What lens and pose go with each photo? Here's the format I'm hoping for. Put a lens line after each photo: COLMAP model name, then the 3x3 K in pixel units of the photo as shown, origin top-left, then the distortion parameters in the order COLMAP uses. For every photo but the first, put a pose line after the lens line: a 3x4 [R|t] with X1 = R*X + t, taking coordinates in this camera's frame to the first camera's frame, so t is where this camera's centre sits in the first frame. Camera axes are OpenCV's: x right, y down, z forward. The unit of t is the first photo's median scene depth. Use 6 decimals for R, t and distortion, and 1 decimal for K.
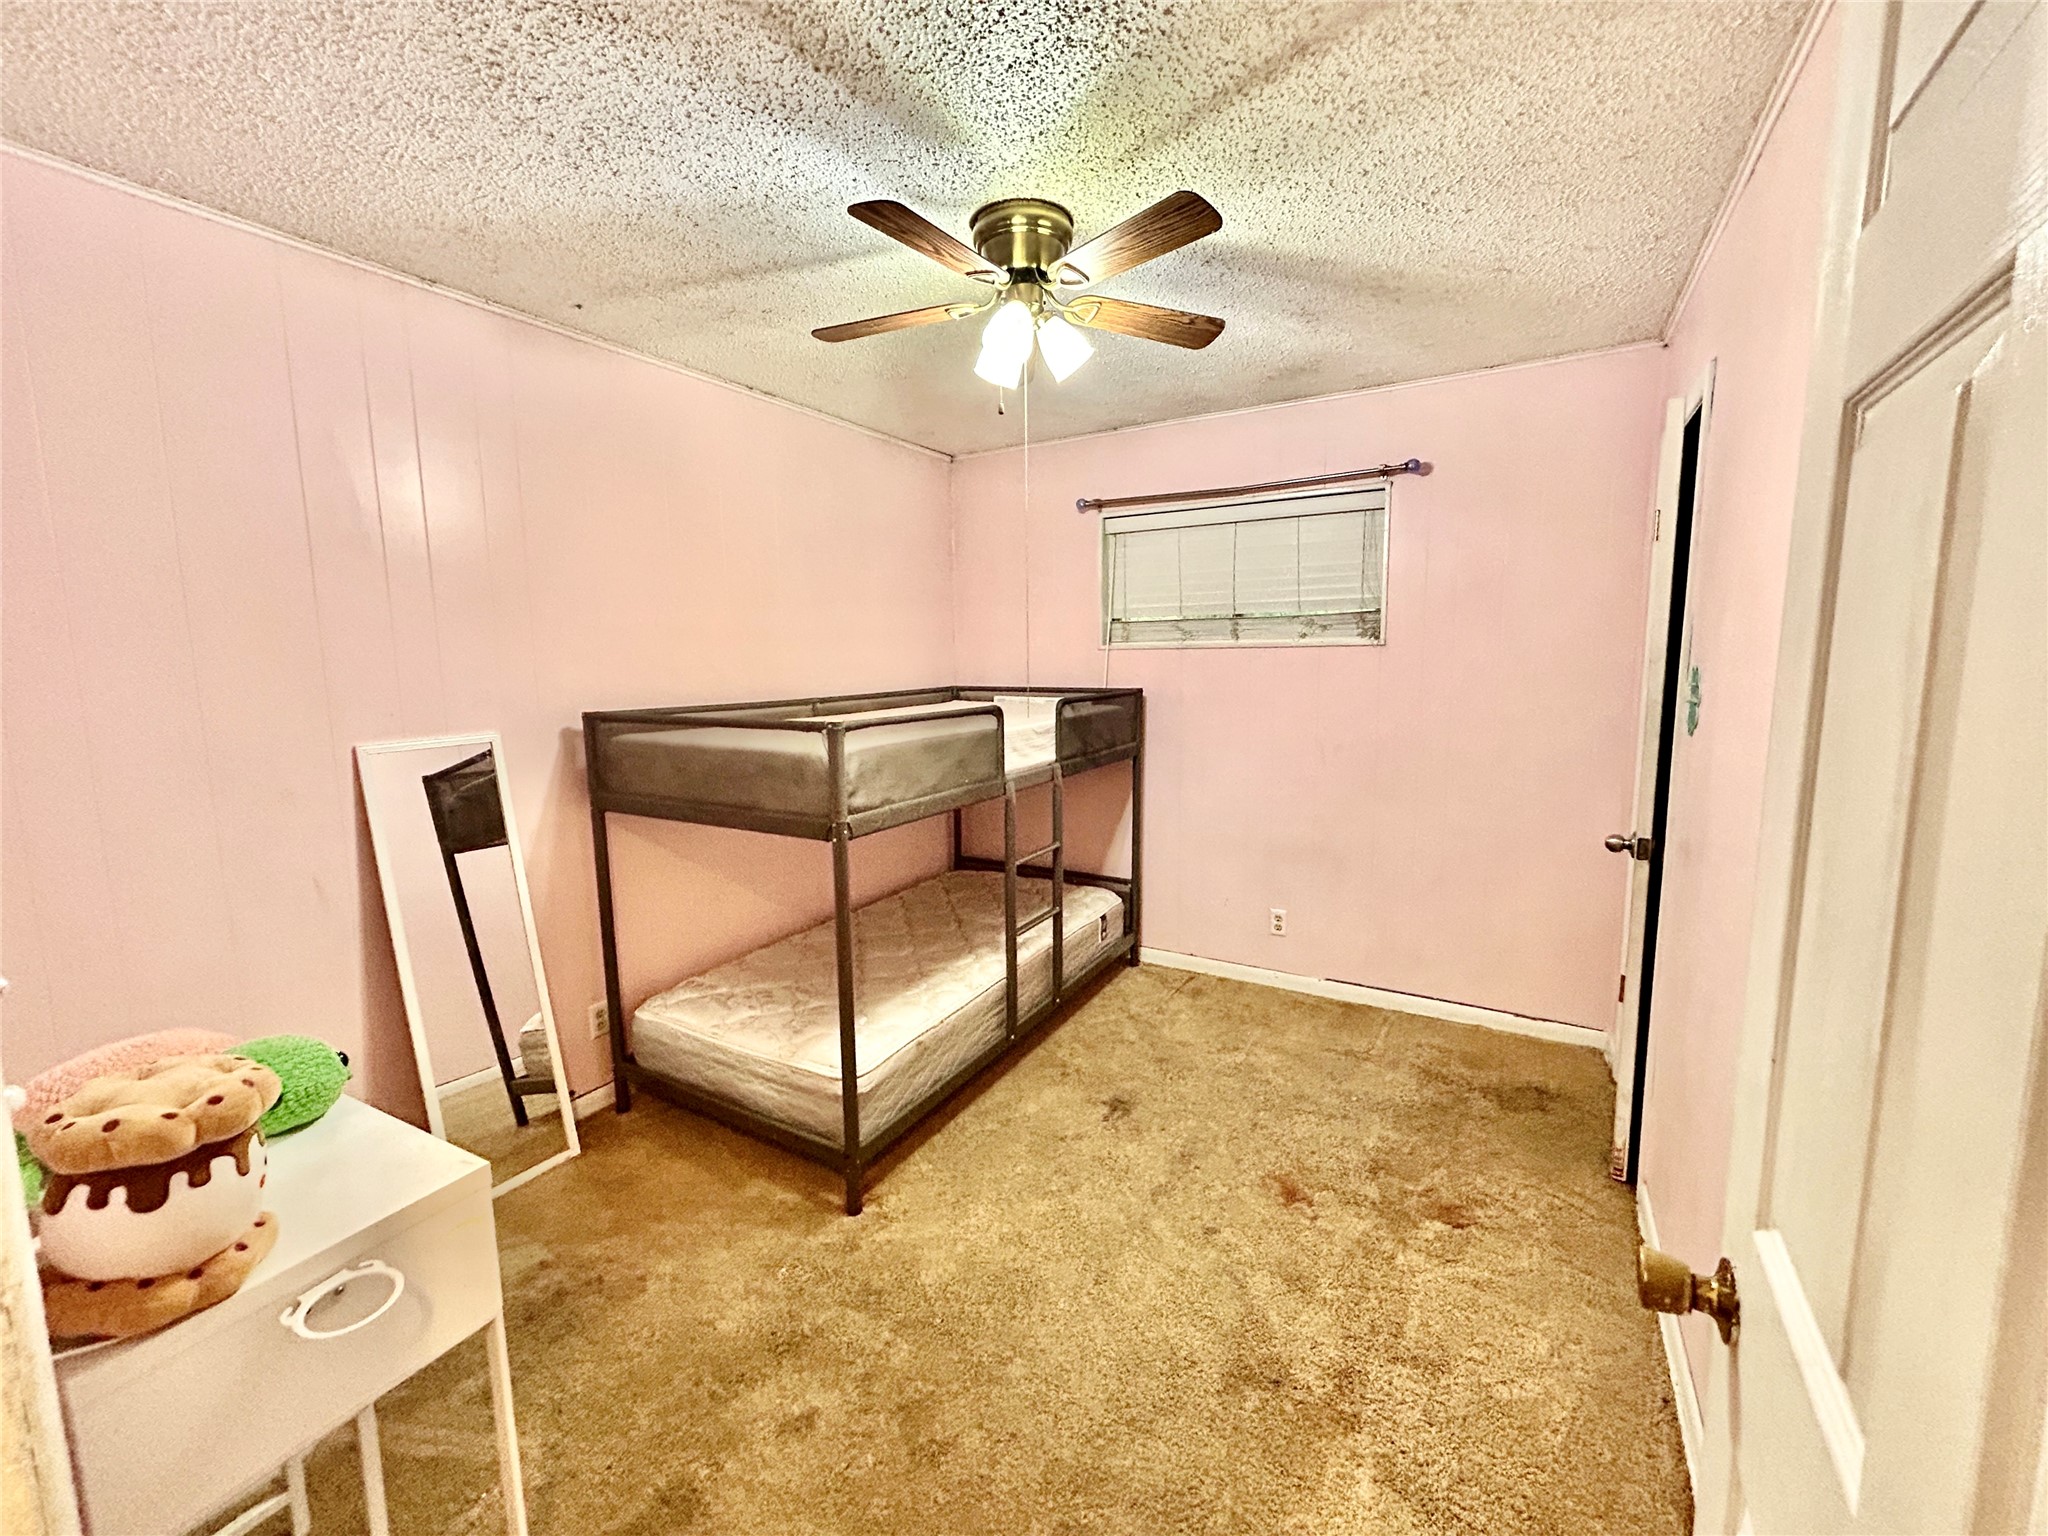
lens RADIAL K [[820.2, 0, 1021.6], [0, 820.2, 771.2], [0, 0, 1]] dist [0.006348, 0.000820]
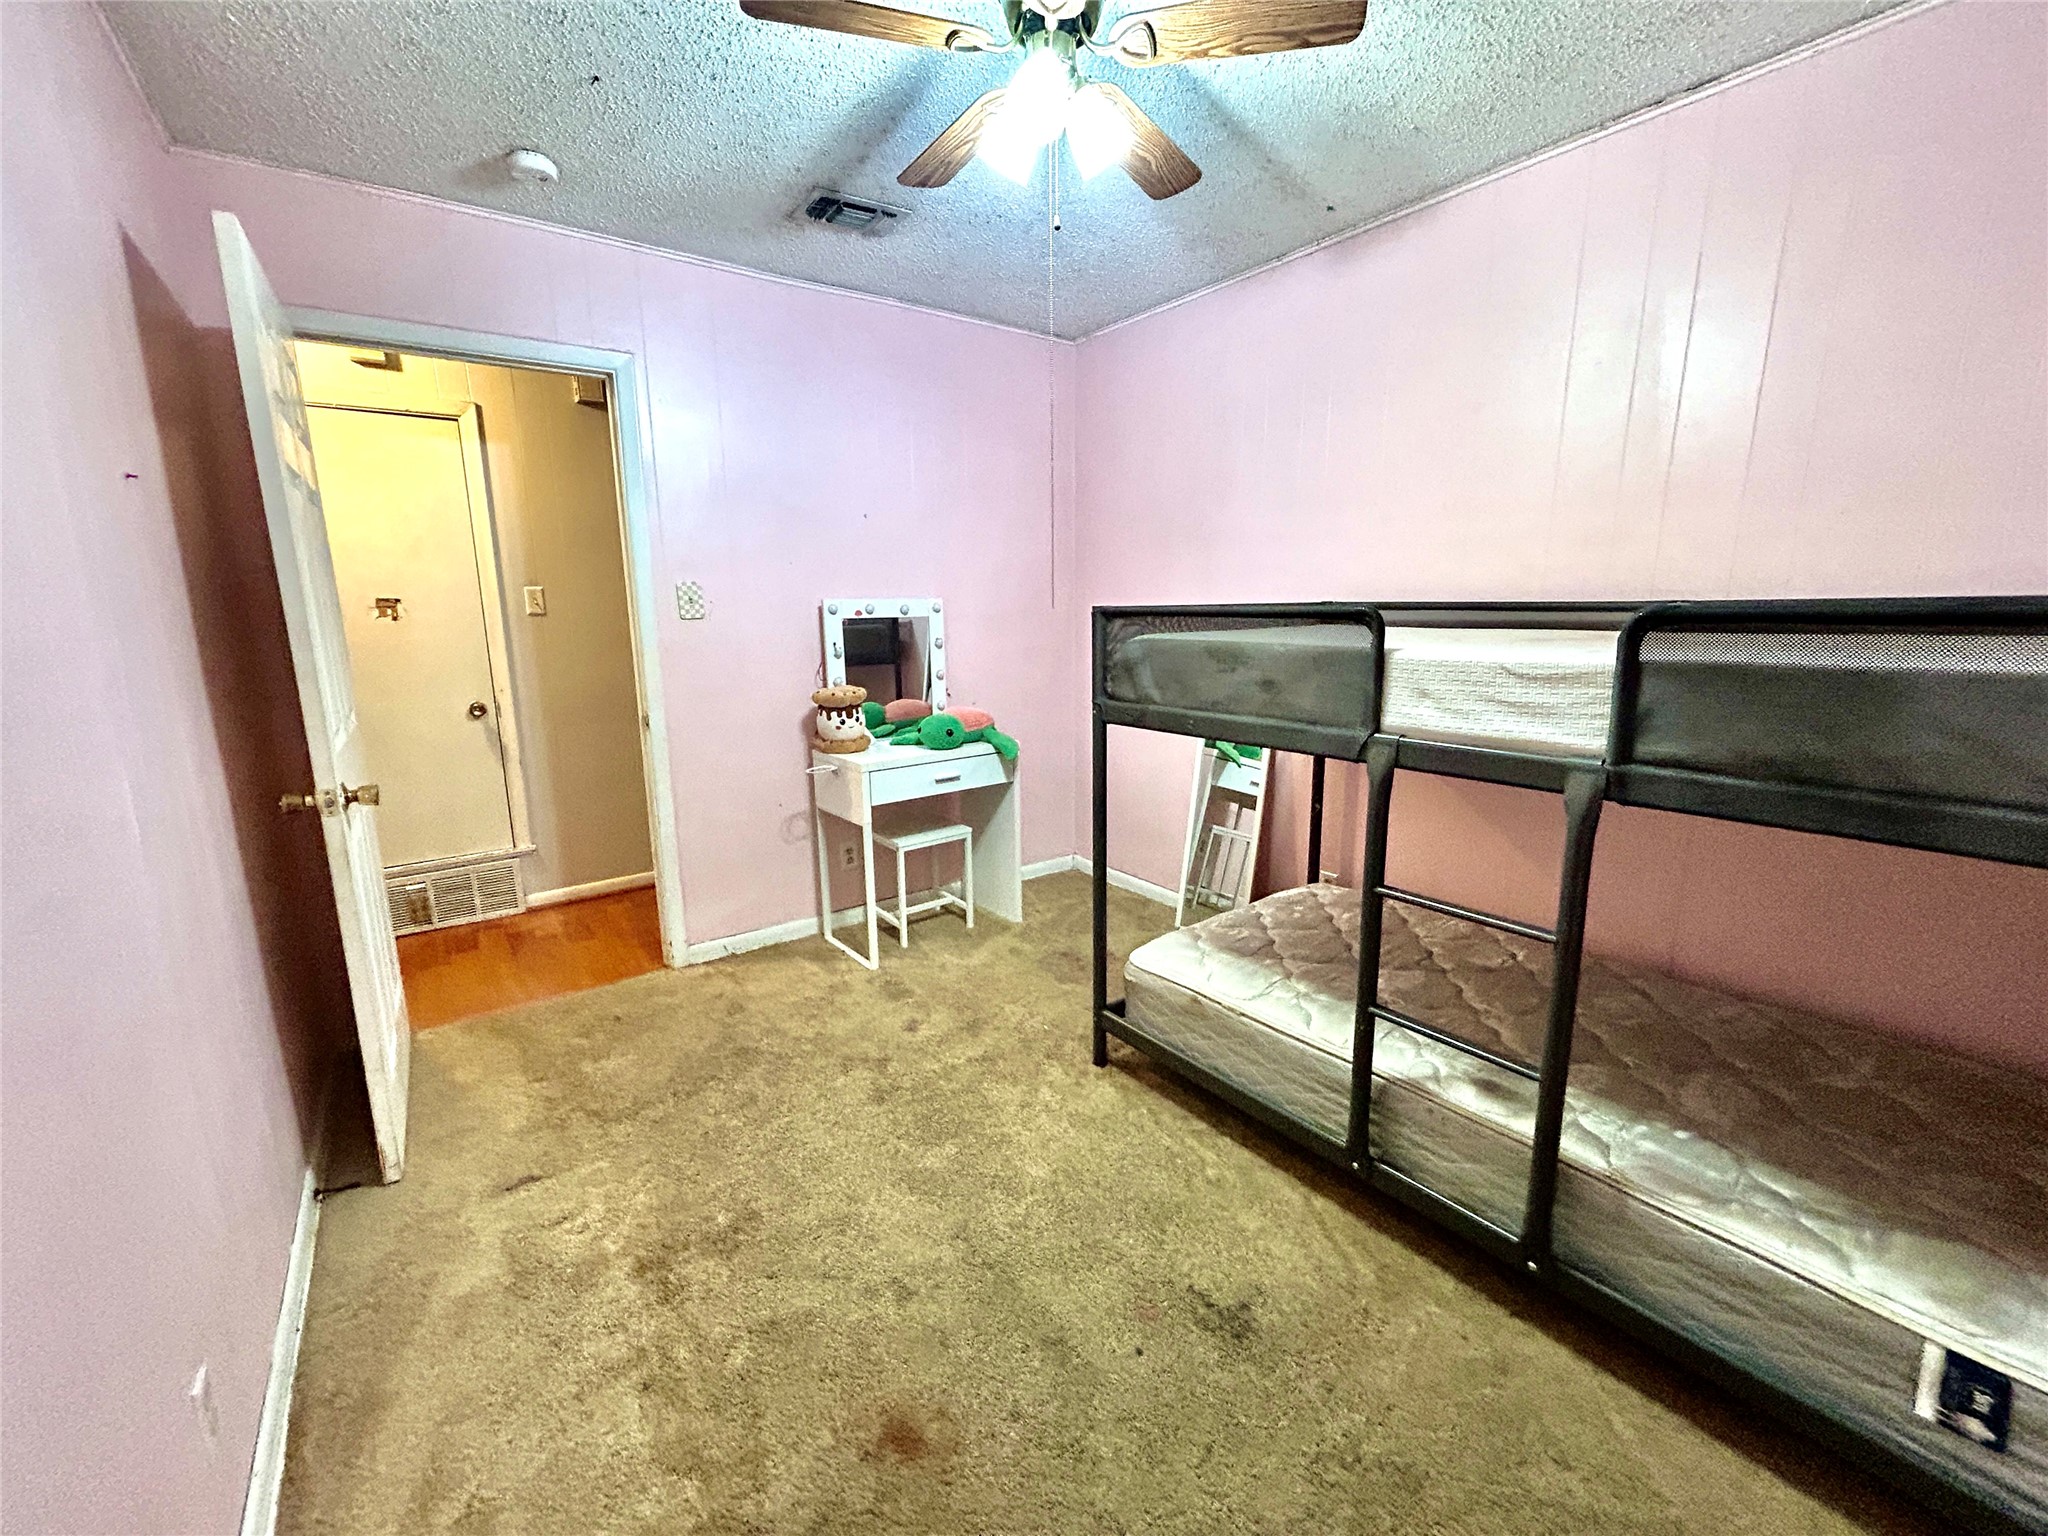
lens RADIAL K [[820.2, 0, 1017.7], [0, 820.2, 755.1], [0, 0, 1]] dist [0.006348, 0.000820]
pose [[-0.384177, 0.195009, -0.902430, 0.737210], [-0.100315, 0.962836, 0.250768, -0.120999], [0.917794, 0.186866, -0.350337, 1.194137]]
